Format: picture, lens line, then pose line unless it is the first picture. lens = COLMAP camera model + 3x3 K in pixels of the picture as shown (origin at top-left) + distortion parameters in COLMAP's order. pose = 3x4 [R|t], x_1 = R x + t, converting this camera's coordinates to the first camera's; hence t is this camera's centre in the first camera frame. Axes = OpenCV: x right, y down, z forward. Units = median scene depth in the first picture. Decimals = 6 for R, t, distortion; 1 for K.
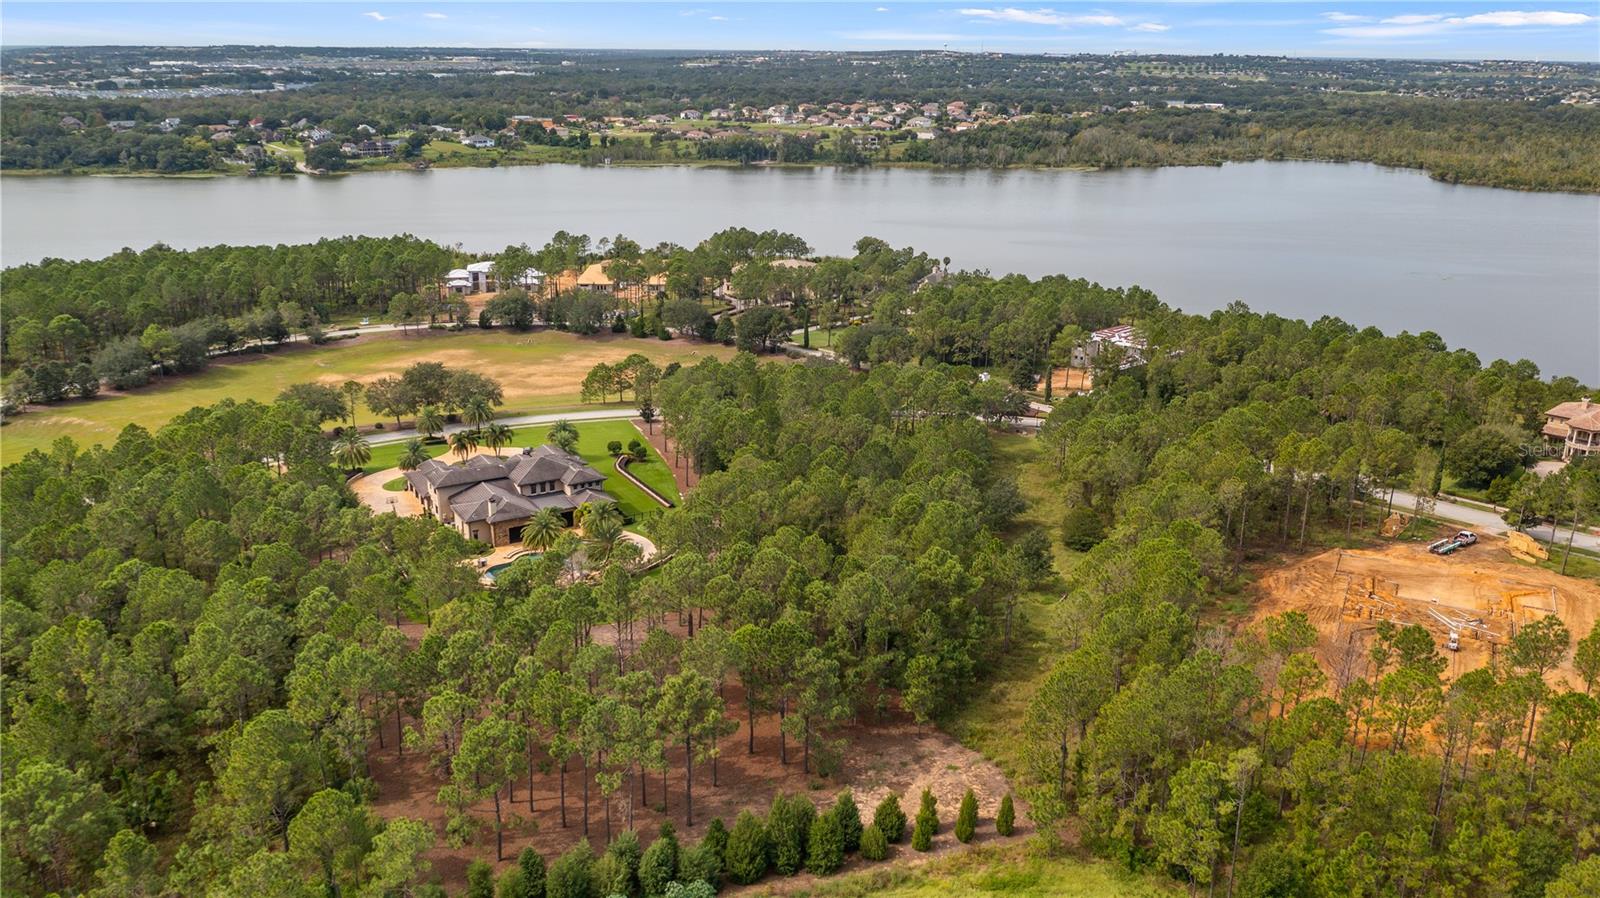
lens RADIAL K [[1259.8, 0, 798.7], [0, 1259.8, 447.7], [0, 0, 1]] dist [-0.011681, 0.004275]
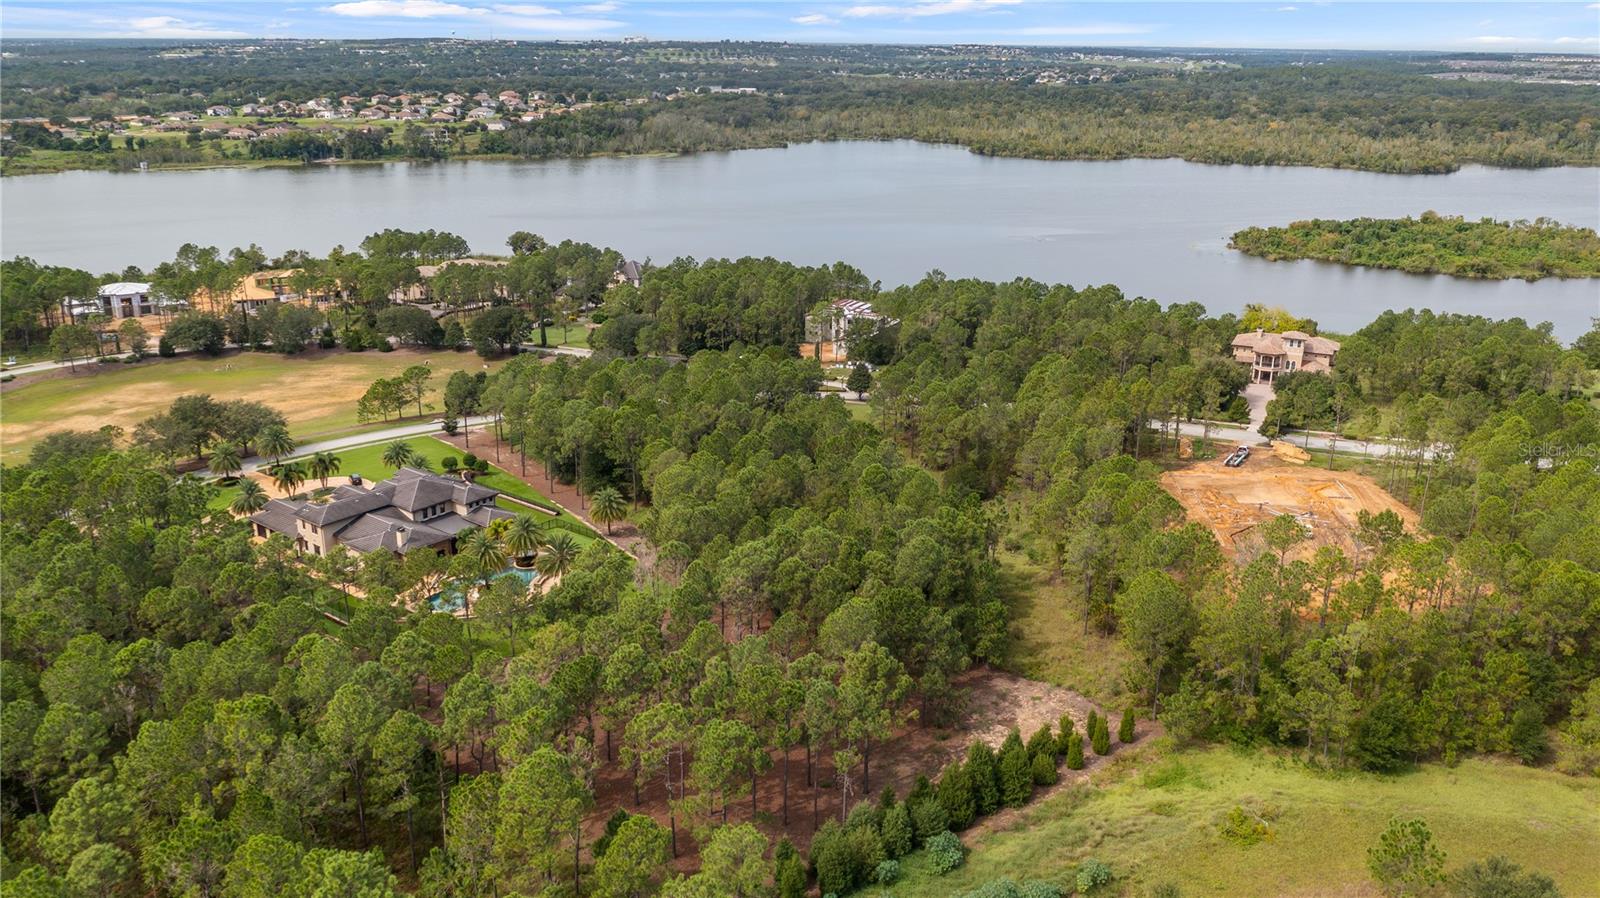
lens RADIAL K [[1271.6, 0, 792.2], [0, 1271.6, 448.8], [0, 0, 1]] dist [-0.013629, 0.009933]
pose [[0.932114, -0.113707, 0.343853, -0.055060], [0.111118, 0.993432, 0.027296, -0.002095], [-0.344699, 0.012765, 0.938627, 0.003748]]
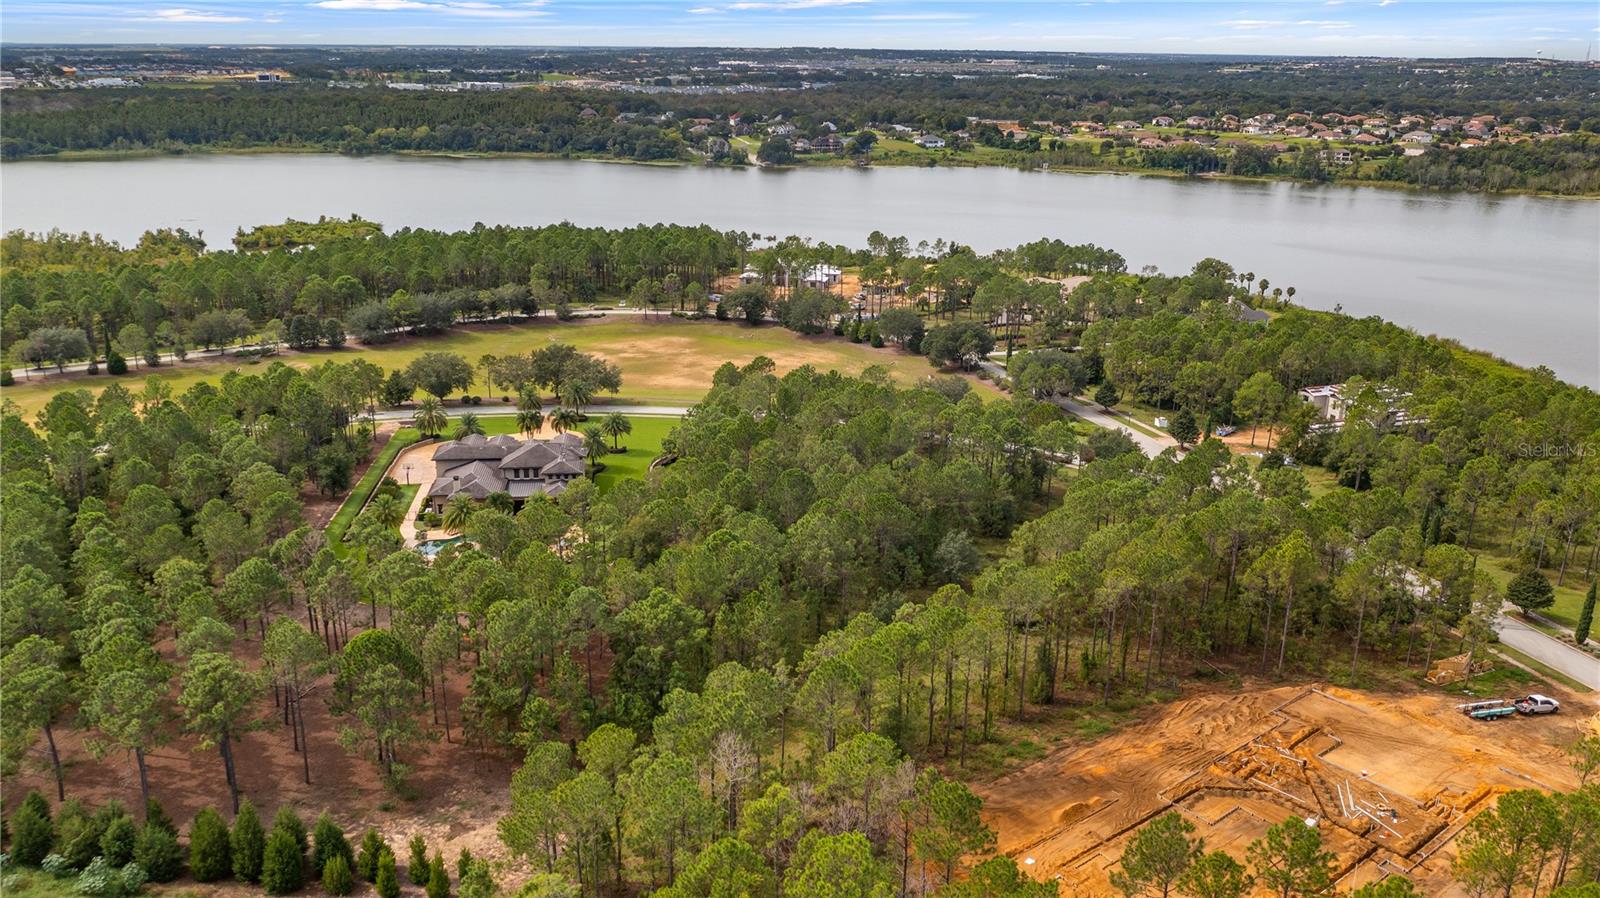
lens RADIAL K [[1264.5, 0, 800.0], [0, 1264.5, 449.0], [0, 0, 1]] dist [-0.020869, 0.007021]
pose [[0.914301, 0.125059, -0.385245, 0.078596], [-0.126029, 0.991763, 0.022842, -0.007875], [0.384928, 0.027667, 0.922532, 0.028049]]
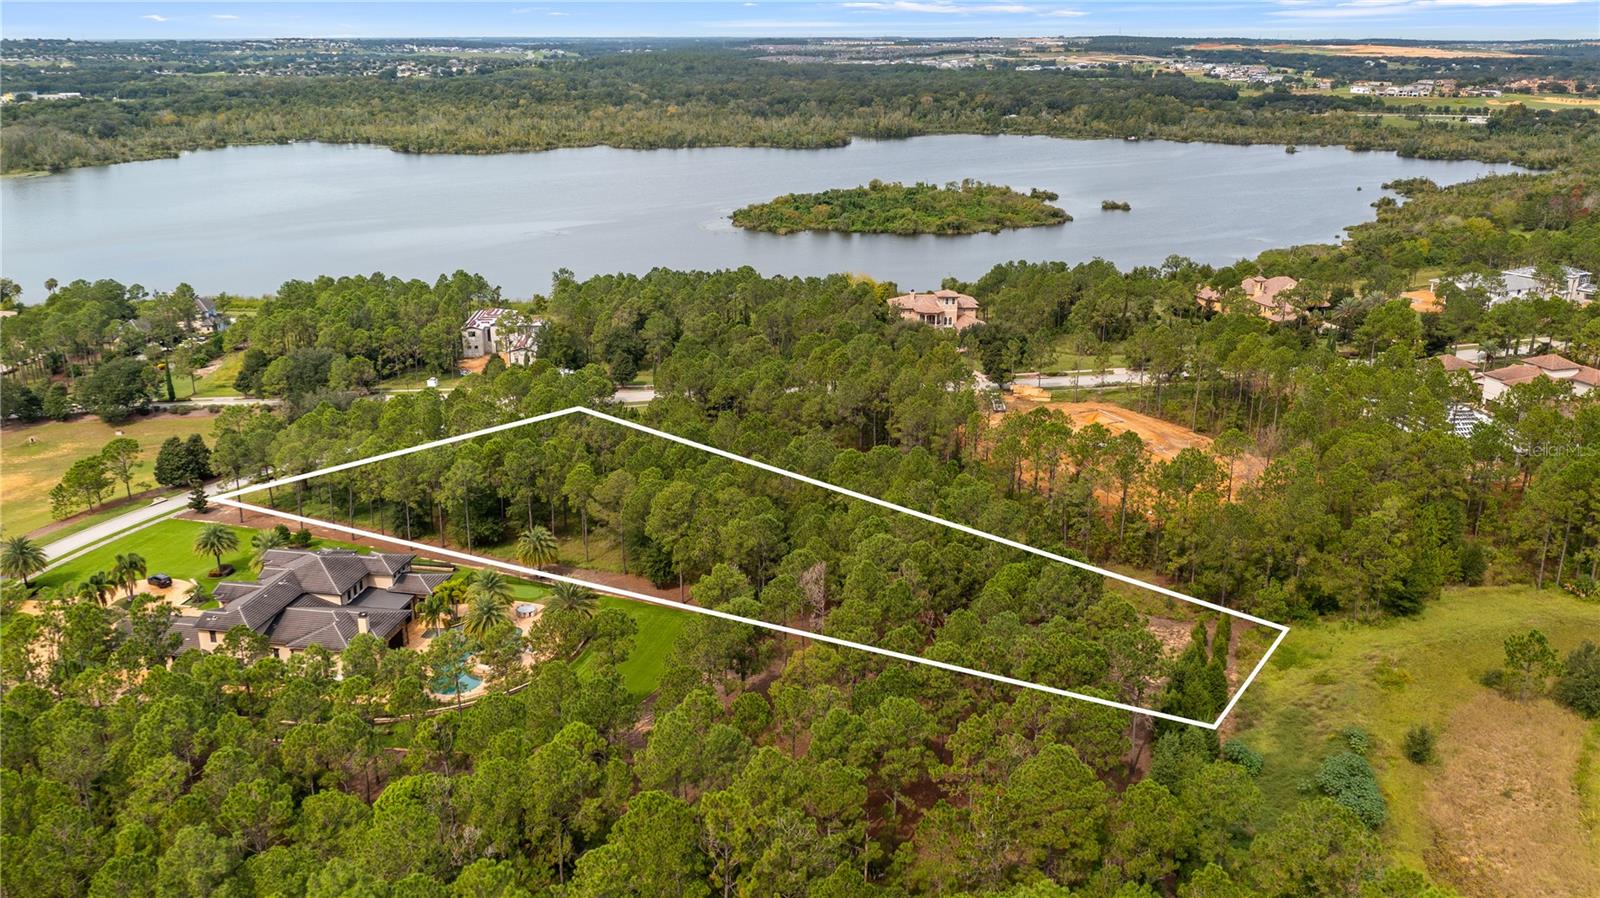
lens RADIAL K [[1299.3, 0, 778.6], [0, 1299.3, 452.6], [0, 0, 1]] dist [-0.012714, -0.001603]
pose [[0.648658, -0.246408, 0.720087, -0.120506], [0.239894, 0.964105, 0.113811, -0.016374], [-0.722283, 0.098921, 0.684486, 0.046772]]
